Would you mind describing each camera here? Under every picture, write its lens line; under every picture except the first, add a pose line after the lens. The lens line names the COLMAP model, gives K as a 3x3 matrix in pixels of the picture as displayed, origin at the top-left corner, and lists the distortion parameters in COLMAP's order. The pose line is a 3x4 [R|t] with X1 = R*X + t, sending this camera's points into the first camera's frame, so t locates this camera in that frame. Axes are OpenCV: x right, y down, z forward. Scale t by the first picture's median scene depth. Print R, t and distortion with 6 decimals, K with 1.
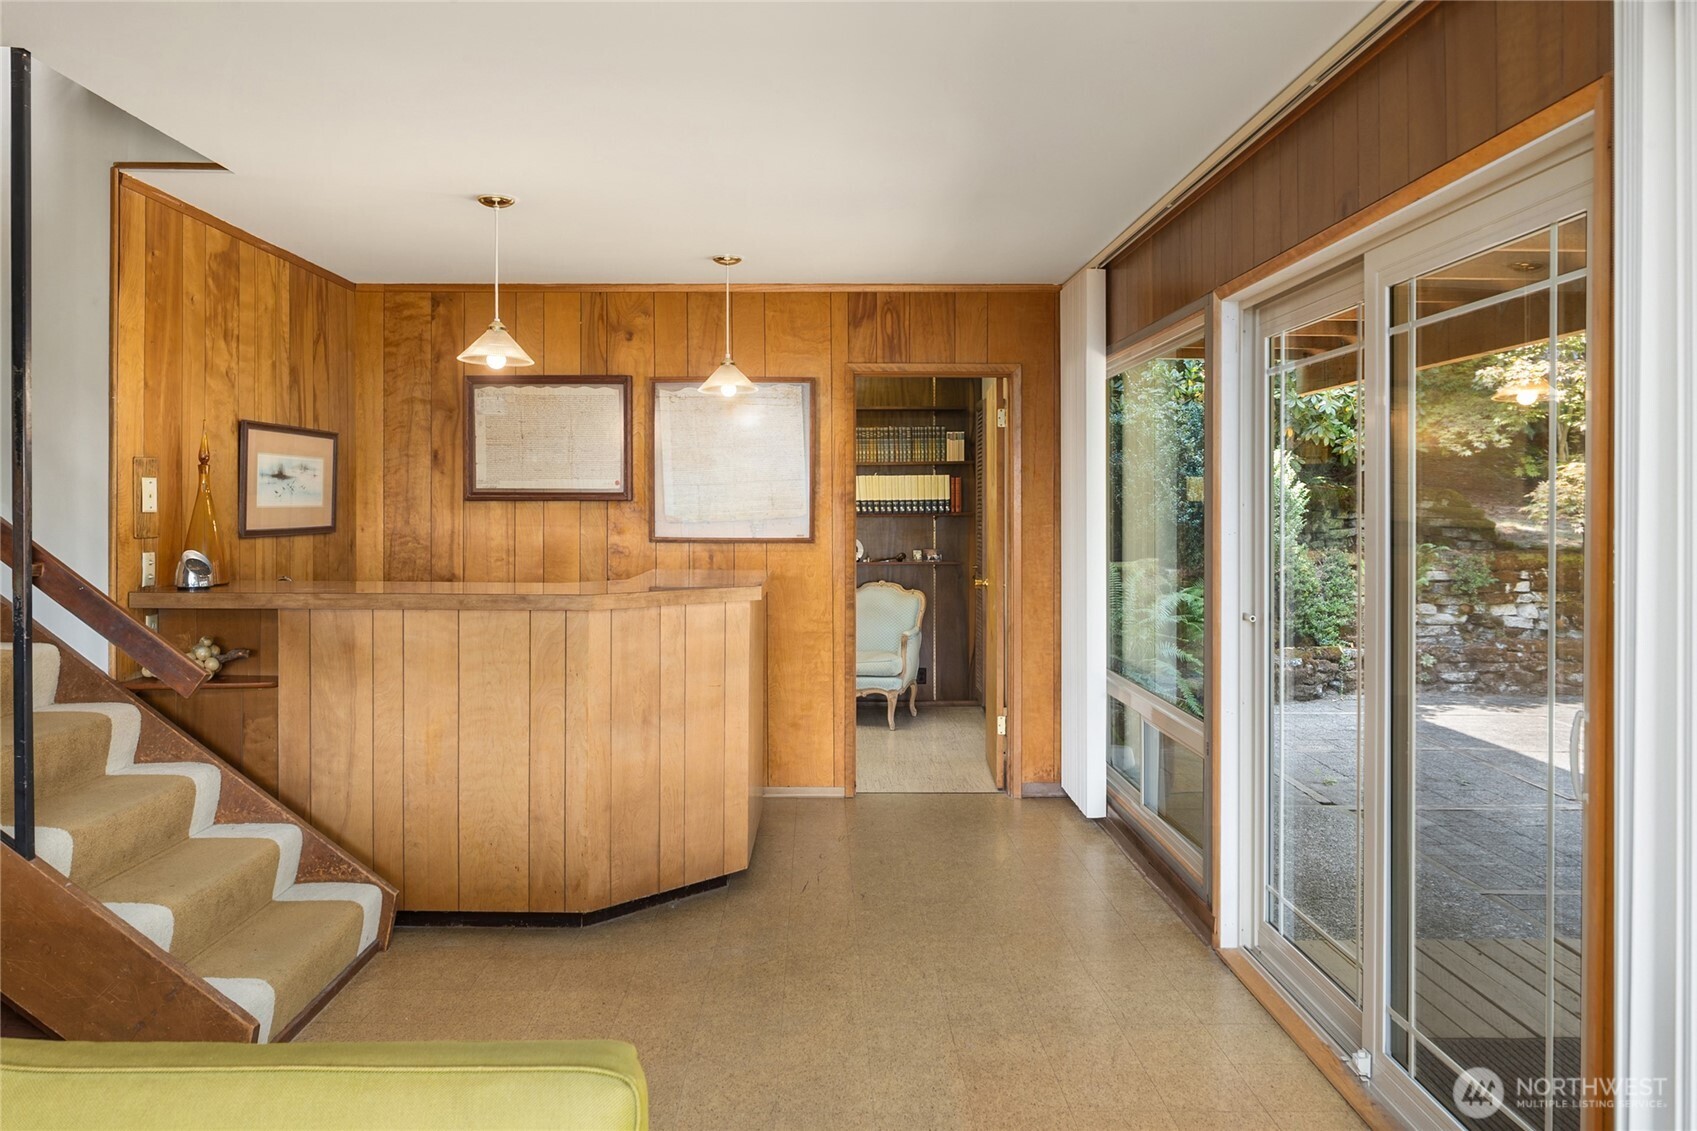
lens RADIAL K [[1163.0, 0, 811.3], [0, 1163.0, 507.6], [0, 0, 1]] dist [-0.001888, -0.000205]
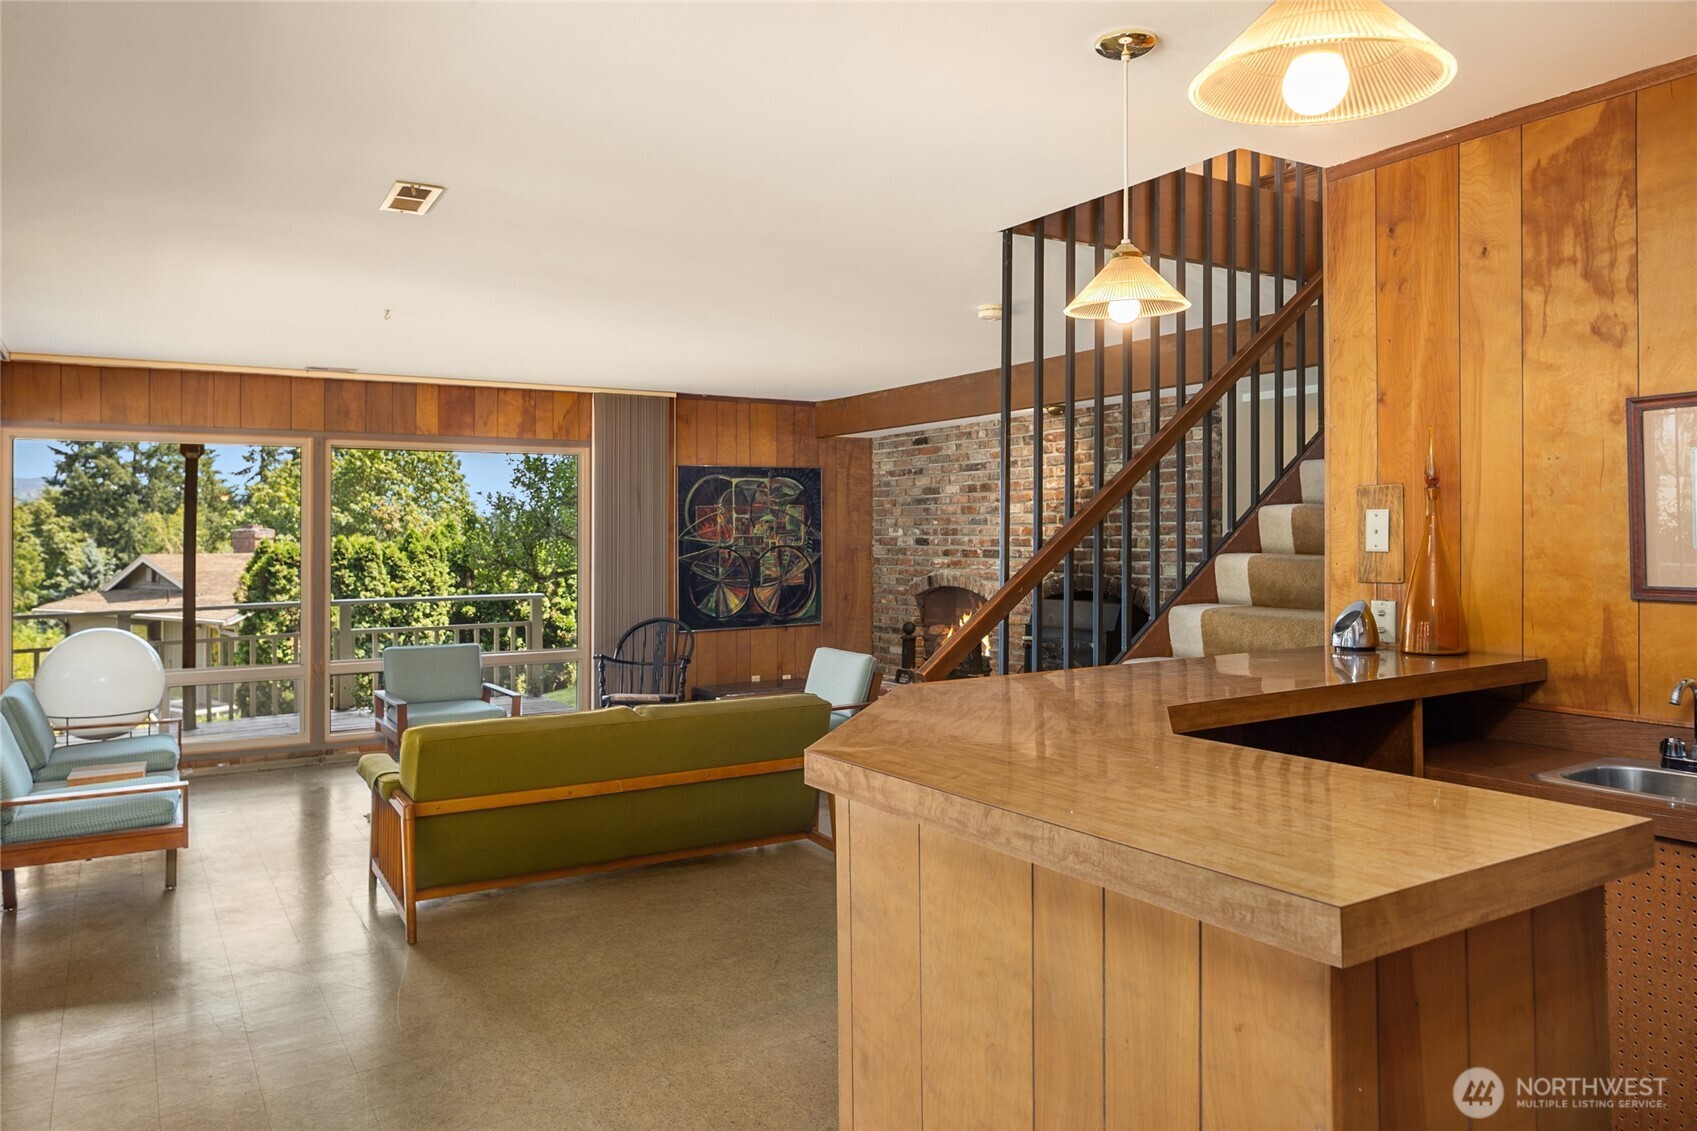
lens RADIAL K [[1184.2, 0, 847.3], [0, 1184.2, 536.0], [0, 0, 1]] dist [0.001998, 0.001835]
pose [[-0.842516, 0.007054, -0.538625, 0.159142], [0.007546, 0.999971, 0.001292, -0.008744], [0.538619, -0.002976, -0.842544, 1.208829]]
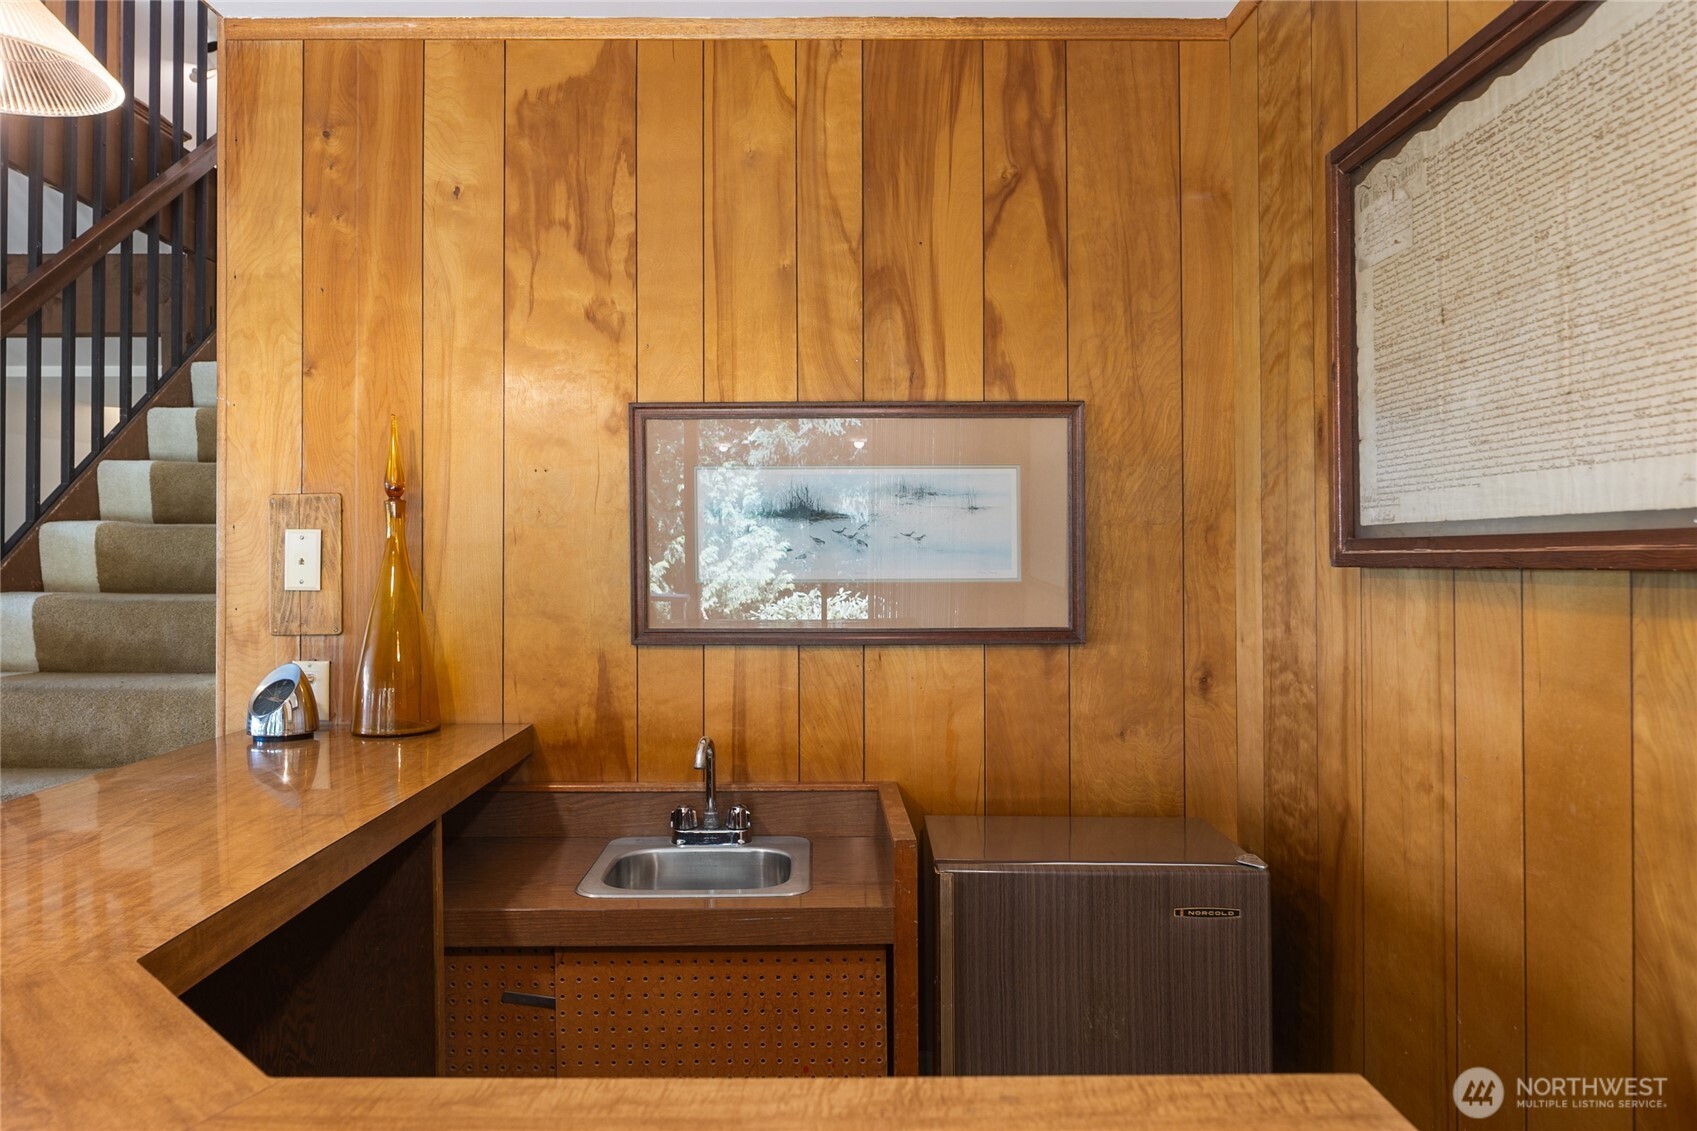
lens RADIAL K [[1174.4, 0, 817.0], [0, 1174.4, 559.4], [0, 0, 1]] dist [-0.019755, 0.000794]
pose [[0.008845, 0.000967, -0.999960, 0.004849], [-0.000467, 0.999999, 0.000963, -0.009417], [0.999961, 0.000458, 0.008845, 1.001979]]
